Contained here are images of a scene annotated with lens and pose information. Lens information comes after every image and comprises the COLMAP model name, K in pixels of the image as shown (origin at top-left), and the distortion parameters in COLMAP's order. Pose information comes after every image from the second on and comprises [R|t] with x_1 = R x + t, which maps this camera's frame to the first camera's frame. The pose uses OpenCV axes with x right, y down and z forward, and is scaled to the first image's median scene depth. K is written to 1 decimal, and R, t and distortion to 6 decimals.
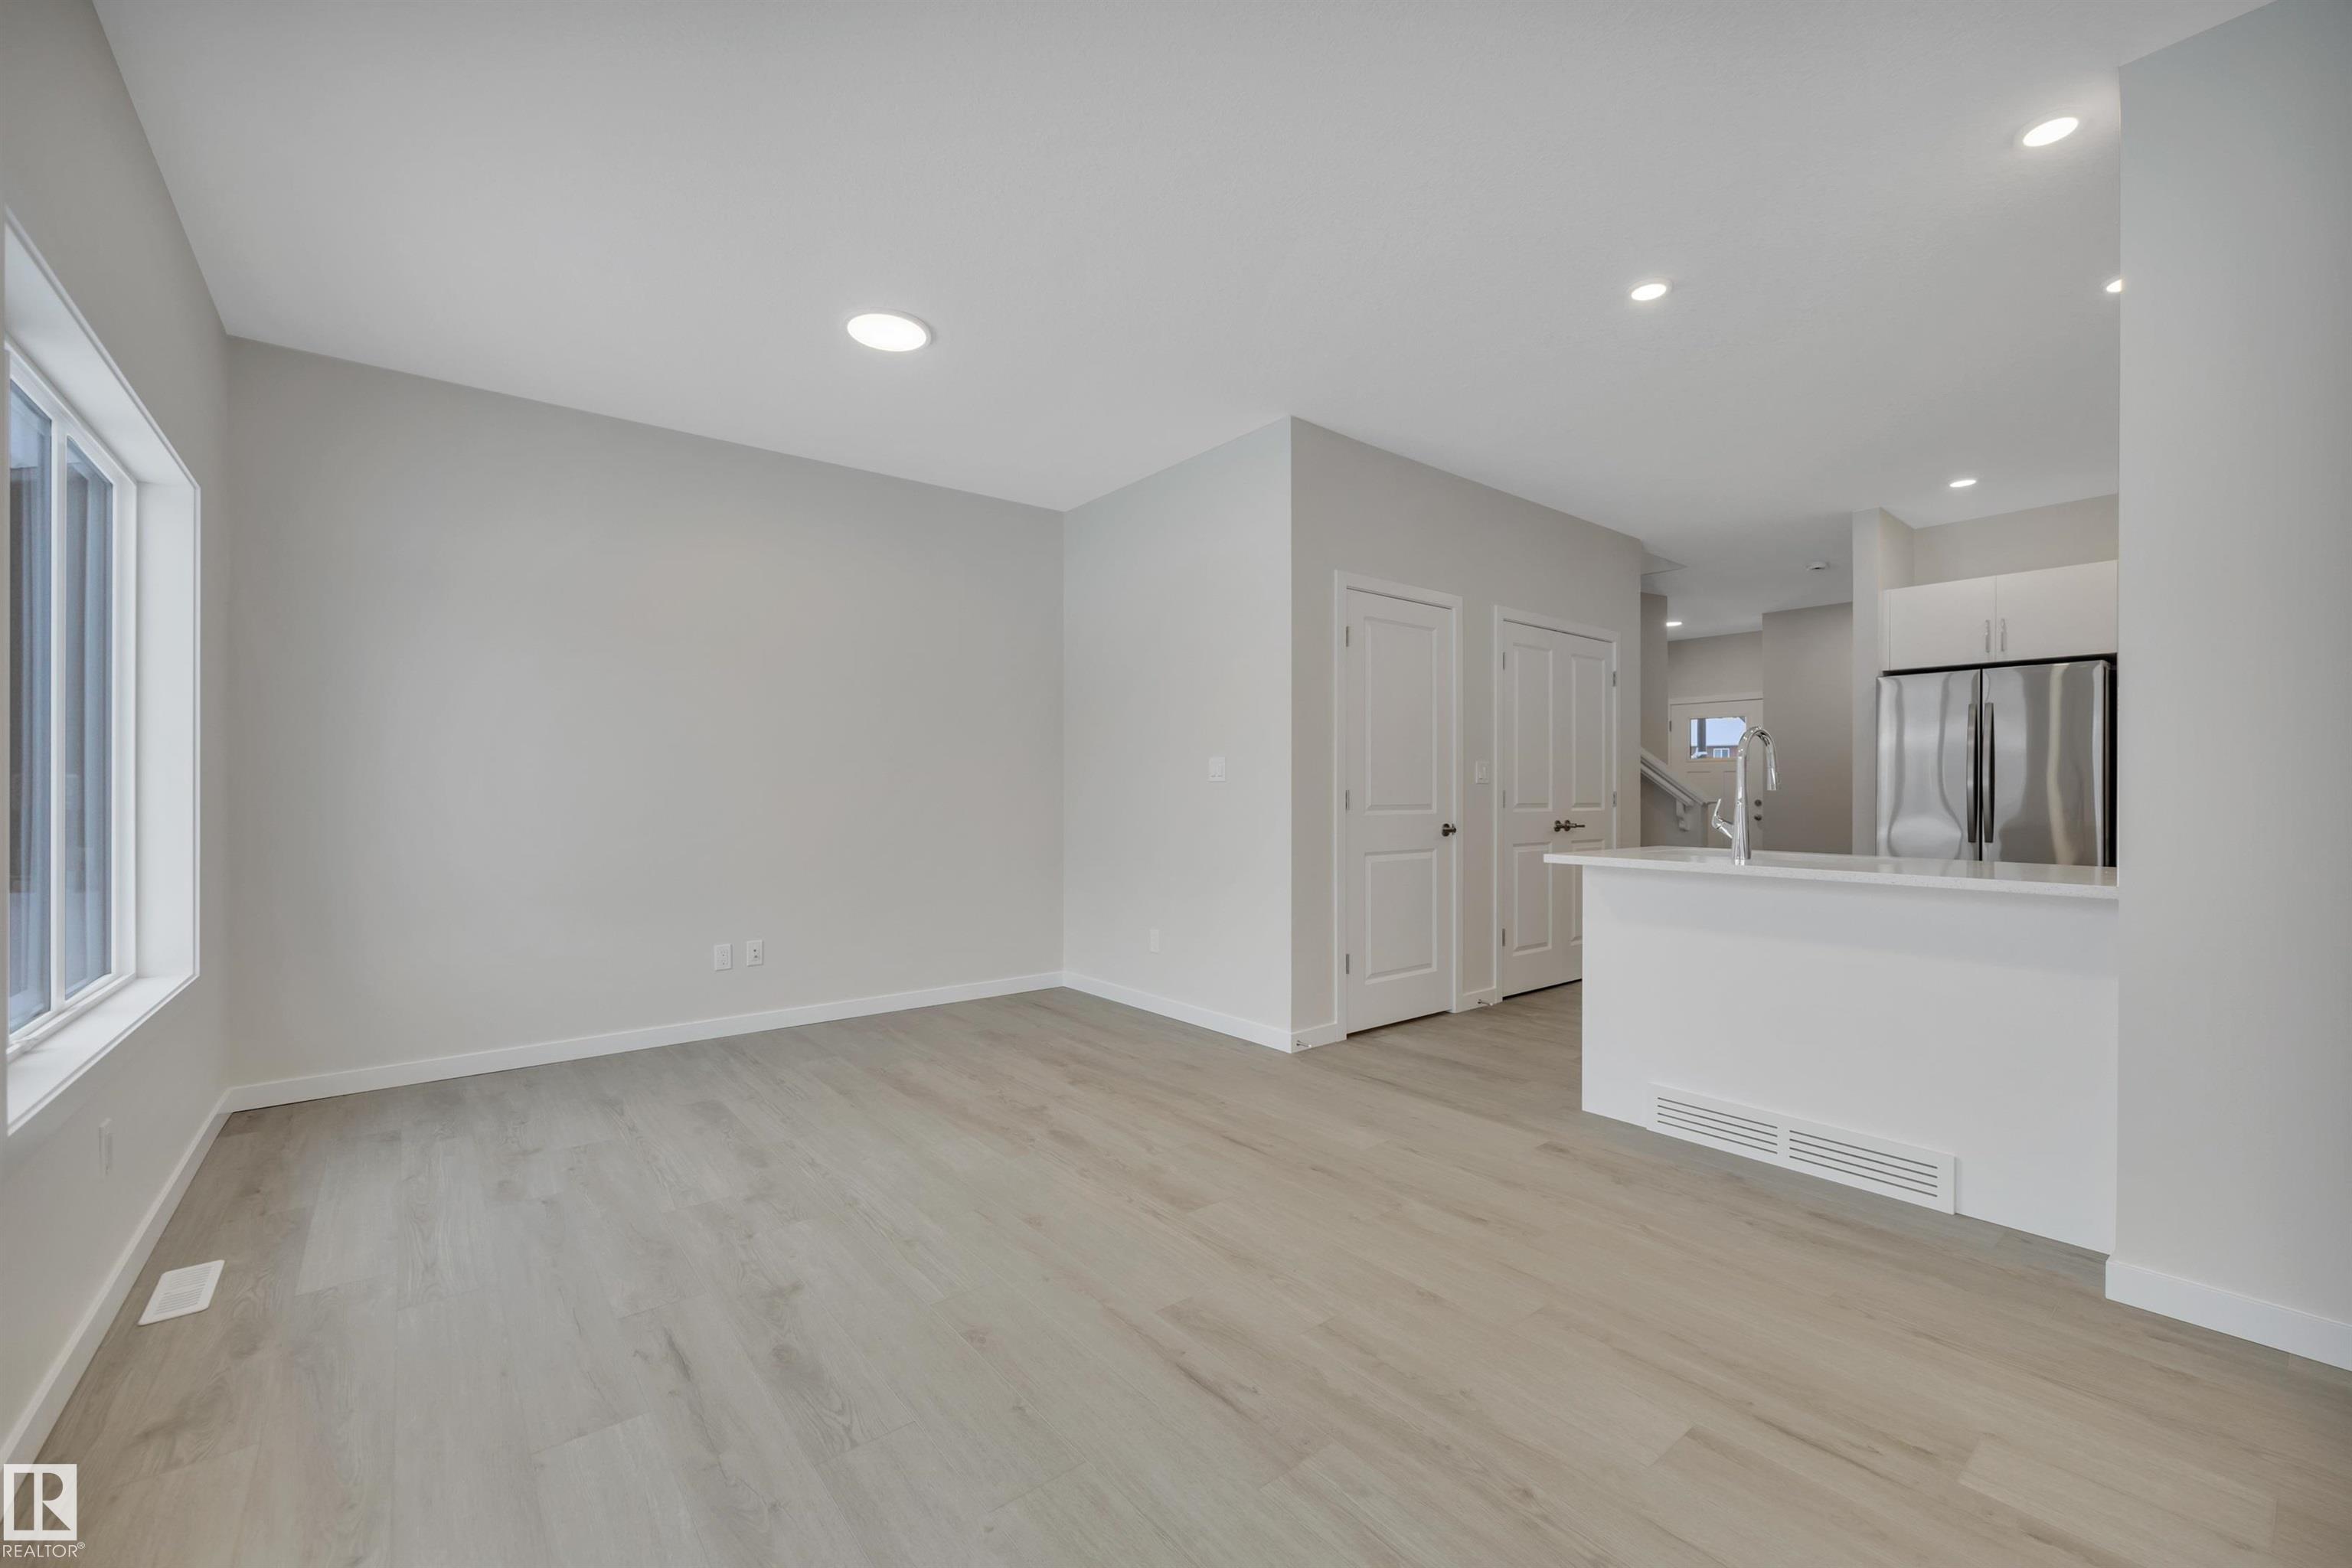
lens RADIAL K [[1030.4, 0, 1176.0], [0, 1030.4, 784.0], [0, 0, 1]] dist [0.000915, 0.000089]
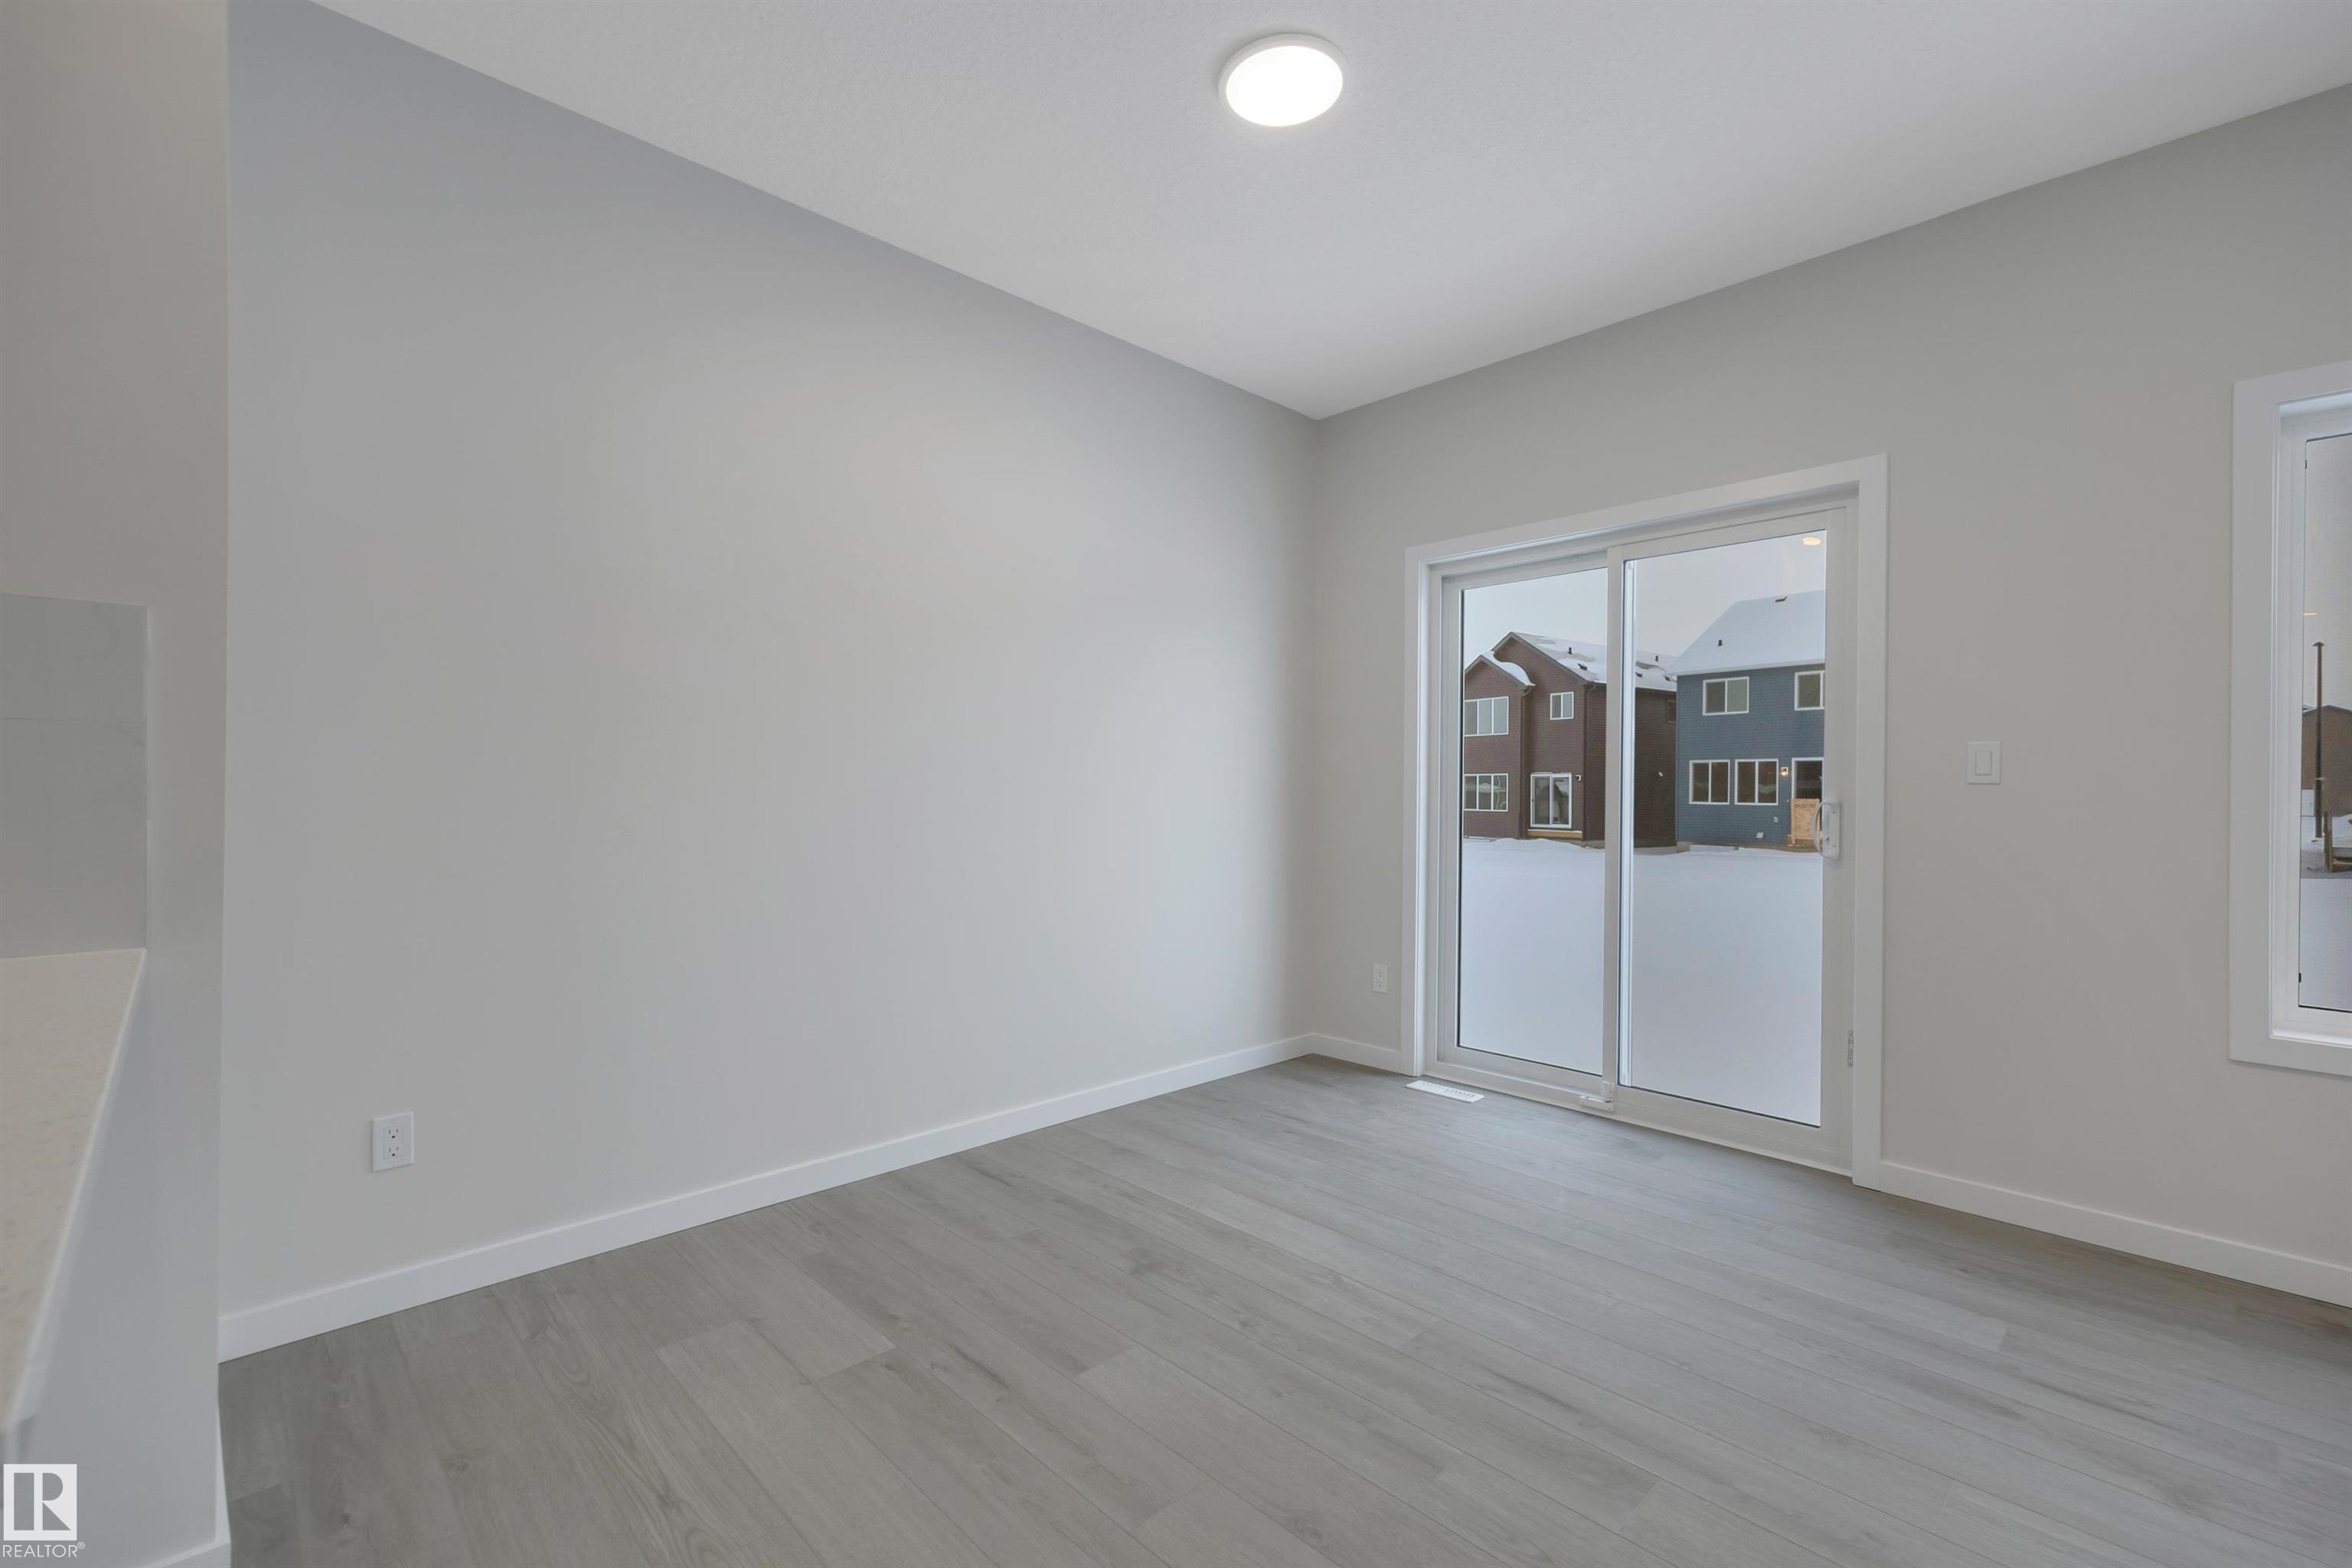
lens RADIAL K [[1030.4, 0, 1176.0], [0, 1030.4, 784.0], [0, 0, 1]] dist [0.000915, 0.000089]
pose [[-0.997316, -0.009986, -0.072535, 0.478519], [-0.009512, 0.999931, -0.006866, 0.003071], [0.072598, -0.006157, -0.997342, 2.089824]]
